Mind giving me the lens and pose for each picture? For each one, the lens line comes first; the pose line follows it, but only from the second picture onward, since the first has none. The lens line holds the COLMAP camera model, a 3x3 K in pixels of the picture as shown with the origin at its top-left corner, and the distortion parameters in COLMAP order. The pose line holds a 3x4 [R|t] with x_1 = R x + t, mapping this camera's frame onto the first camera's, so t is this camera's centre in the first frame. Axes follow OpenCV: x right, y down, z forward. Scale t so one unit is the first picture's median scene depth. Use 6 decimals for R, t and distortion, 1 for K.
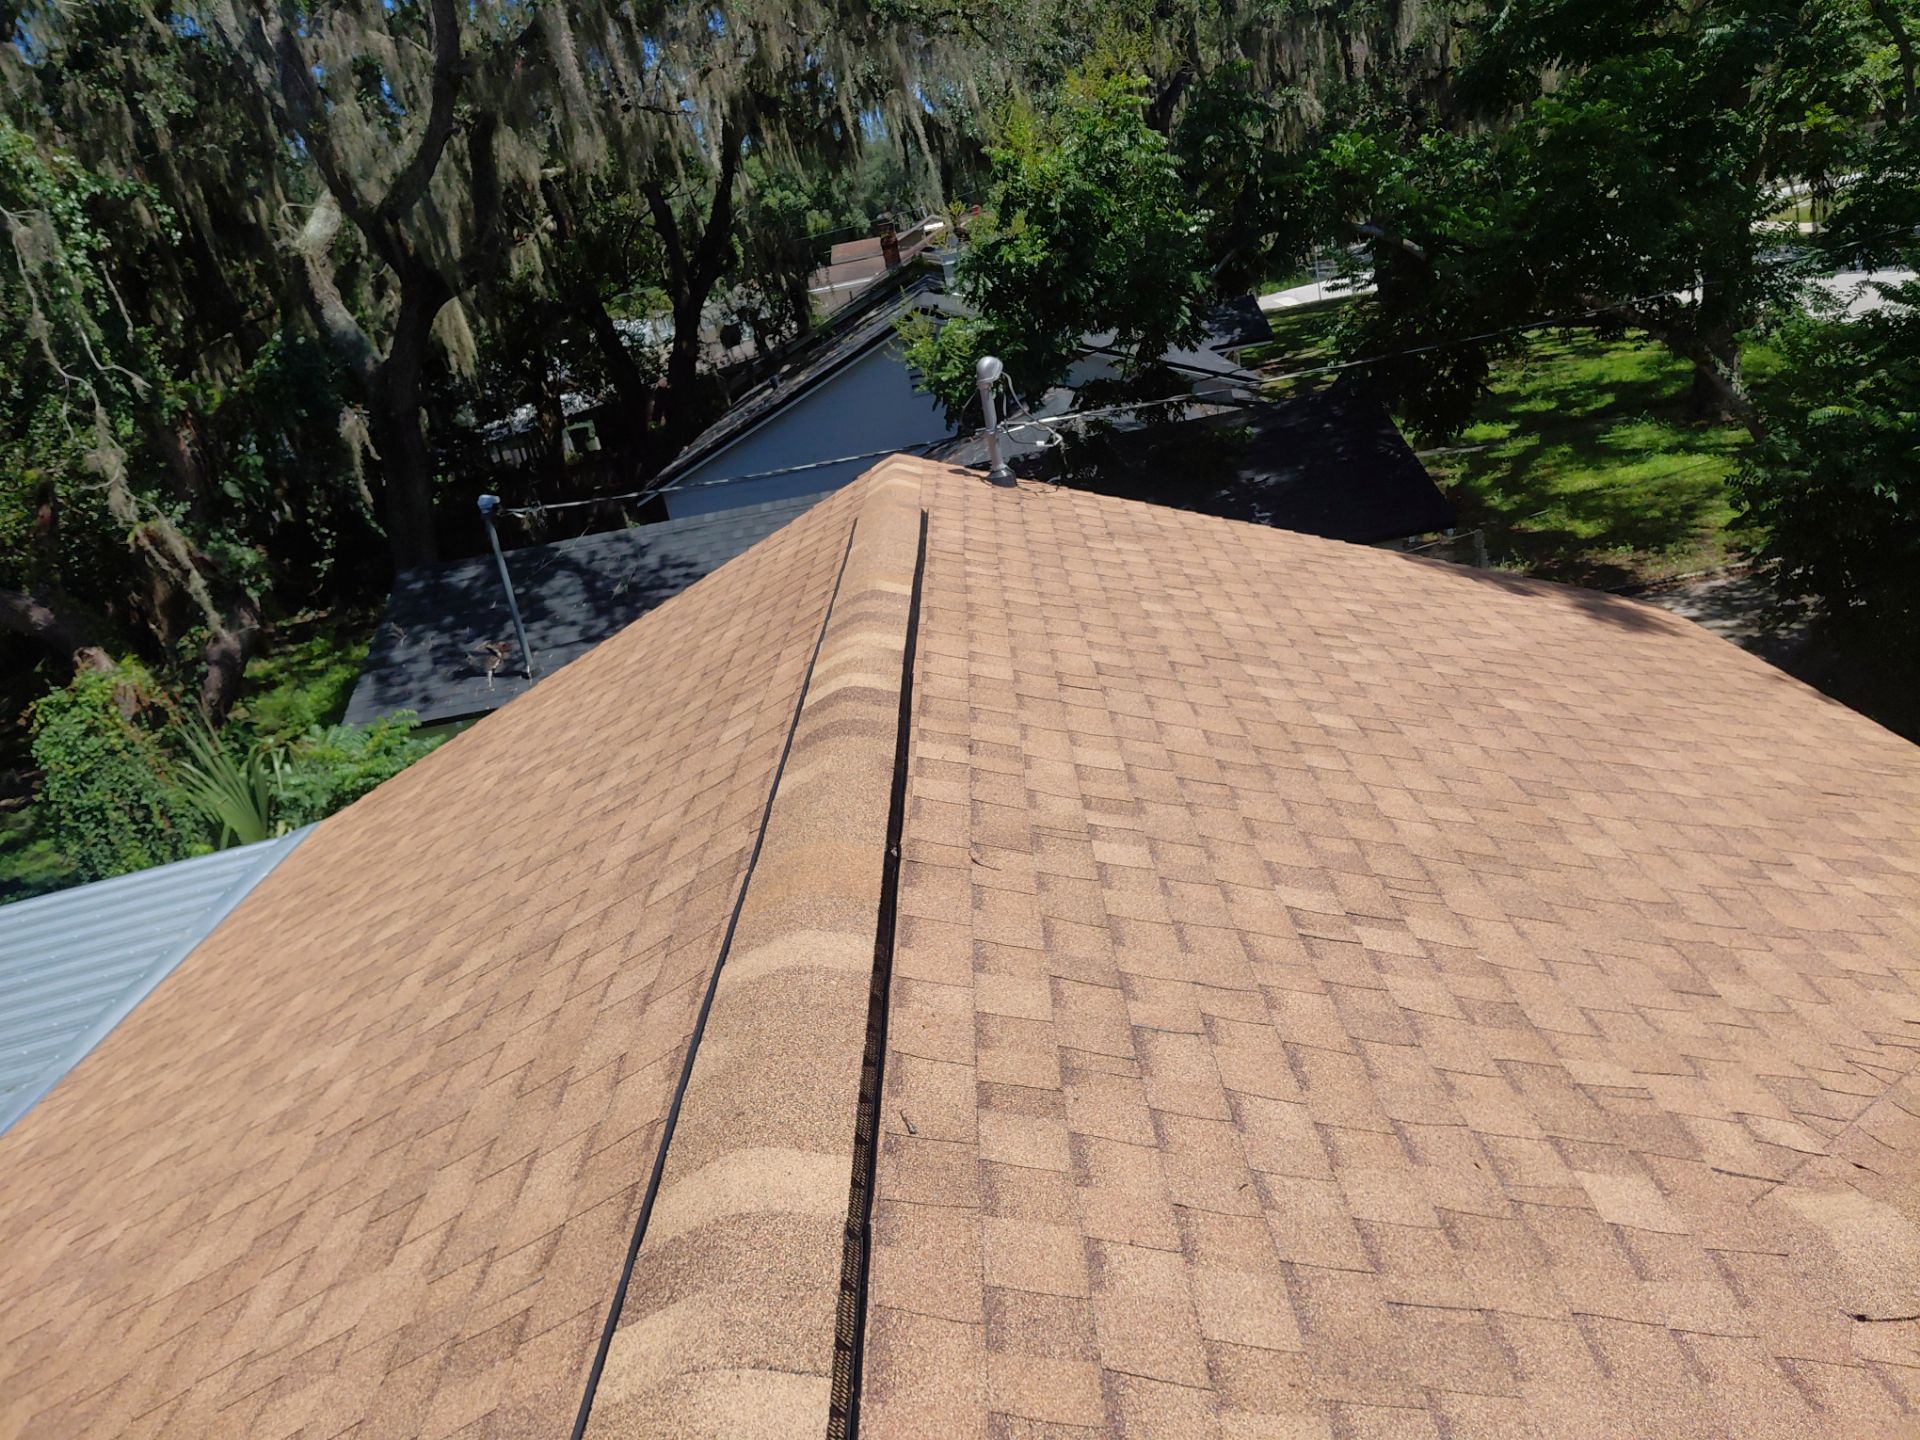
lens RADIAL K [[1443.3, 0, 960.0], [0, 1443.3, 720.0], [0, 0, 1]] dist [0.000273, -0.012408]
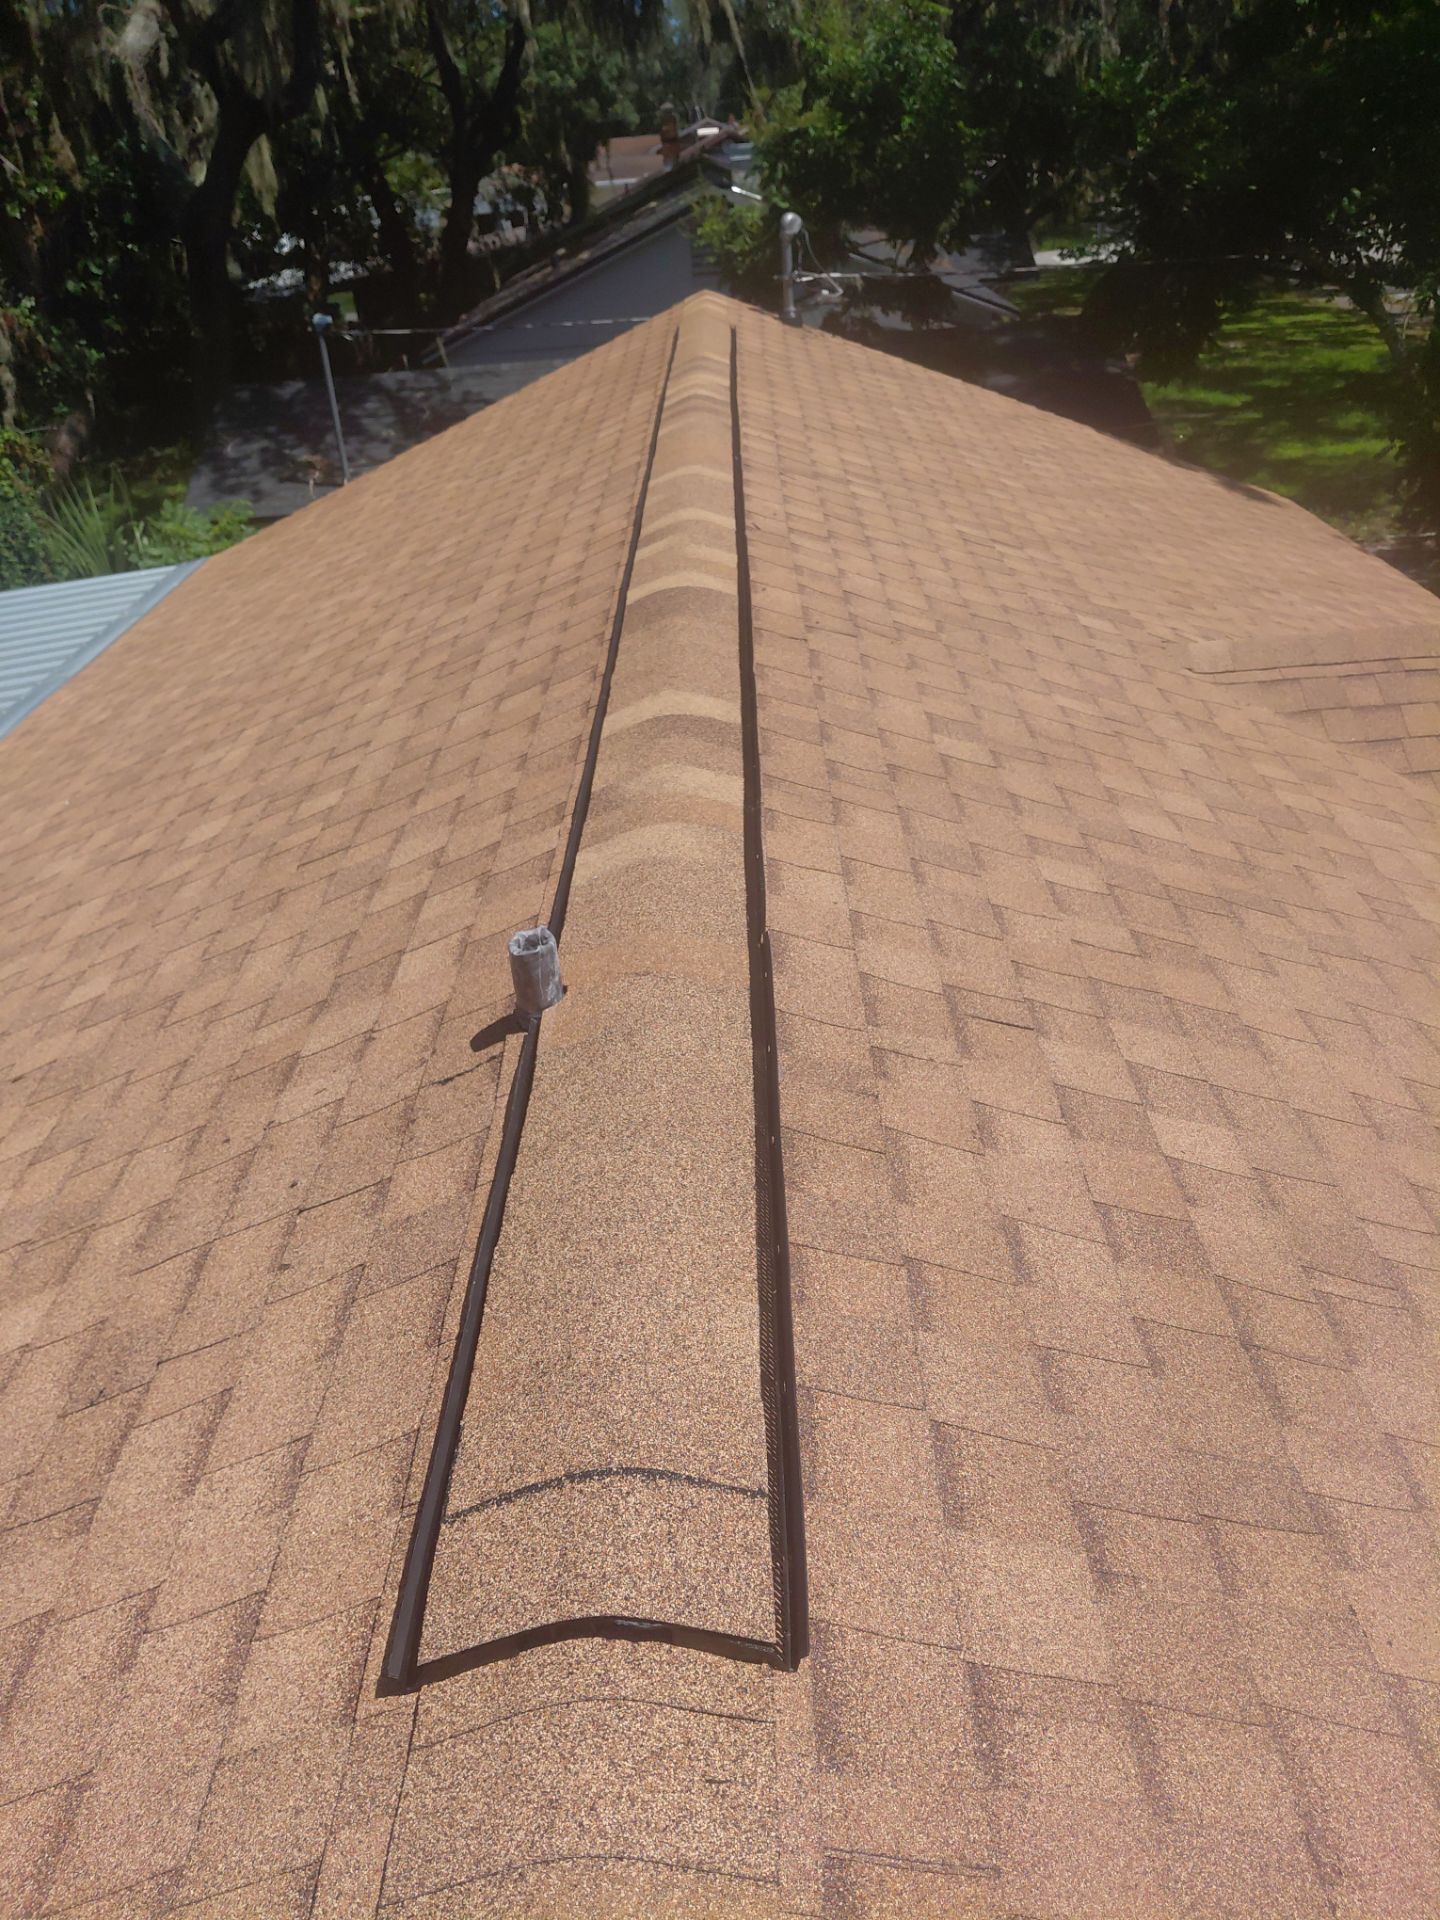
lens RADIAL K [[1649.8, 0, 720.6], [0, 1649.8, 1110.2], [0, 0, 1]] dist [-0.157321, 0.148258]
pose [[0.993379, 0.095425, 0.063976, -0.037030], [-0.106714, 0.972681, 0.206166, 0.150302], [-0.042554, -0.211628, 0.976423, -0.335331]]
